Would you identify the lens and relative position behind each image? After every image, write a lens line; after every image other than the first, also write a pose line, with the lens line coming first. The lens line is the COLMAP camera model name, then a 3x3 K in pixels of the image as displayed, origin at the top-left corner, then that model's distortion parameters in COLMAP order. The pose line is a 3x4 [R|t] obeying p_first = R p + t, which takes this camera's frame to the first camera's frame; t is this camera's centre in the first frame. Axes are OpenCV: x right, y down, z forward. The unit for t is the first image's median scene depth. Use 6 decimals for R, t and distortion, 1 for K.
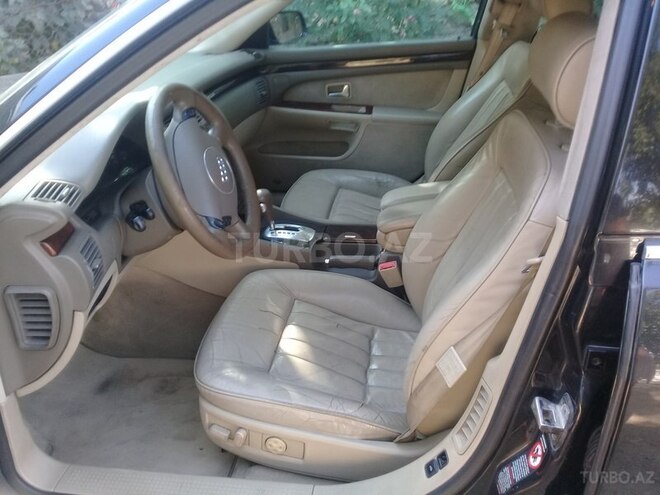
lens RADIAL K [[620.5, 0, 331.0], [0, 620.5, 249.5], [0, 0, 1]] dist [-0.019059, 0.000000]
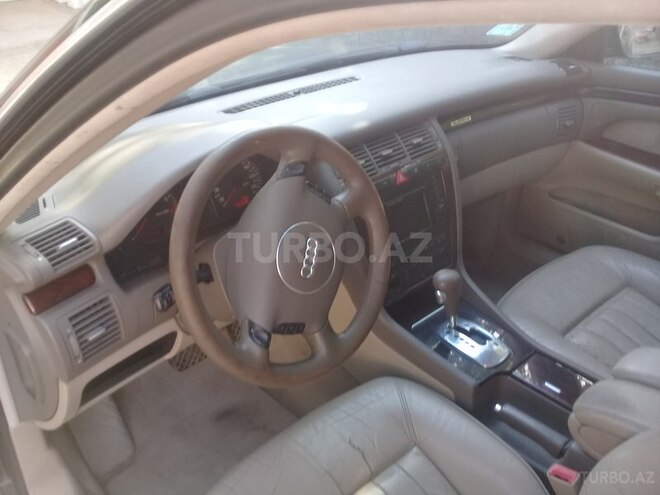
lens RADIAL K [[620.5, 0, 324.9], [0, 620.5, 246.6], [0, 0, 1]] dist [-0.019059, 0.000000]
pose [[0.756157, 0.333142, -0.563244, 0.169441], [-0.294550, 0.941865, 0.161651, -0.197021], [0.584352, 0.043670, 0.810324, 0.340718]]
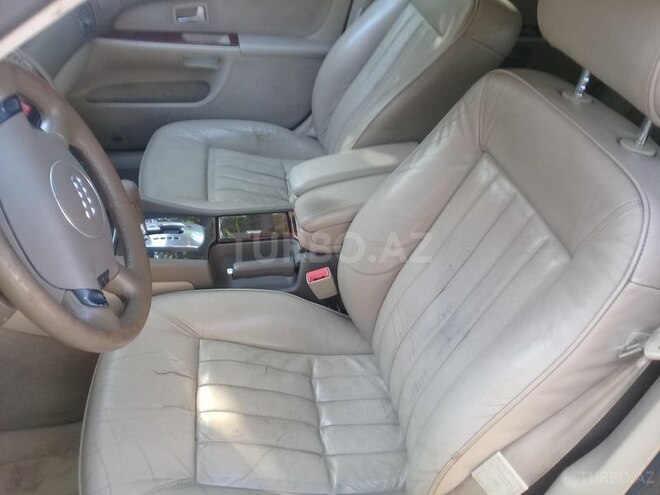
lens RADIAL K [[620.5, 0, 330.4], [0, 620.5, 244.3], [0, 0, 1]] dist [-0.019059, 0.000000]
pose [[0.953421, -0.125888, 0.274118, -0.089084], [0.081864, 0.982631, 0.166536, -0.125037], [-0.290322, -0.136339, 0.947167, 0.270138]]
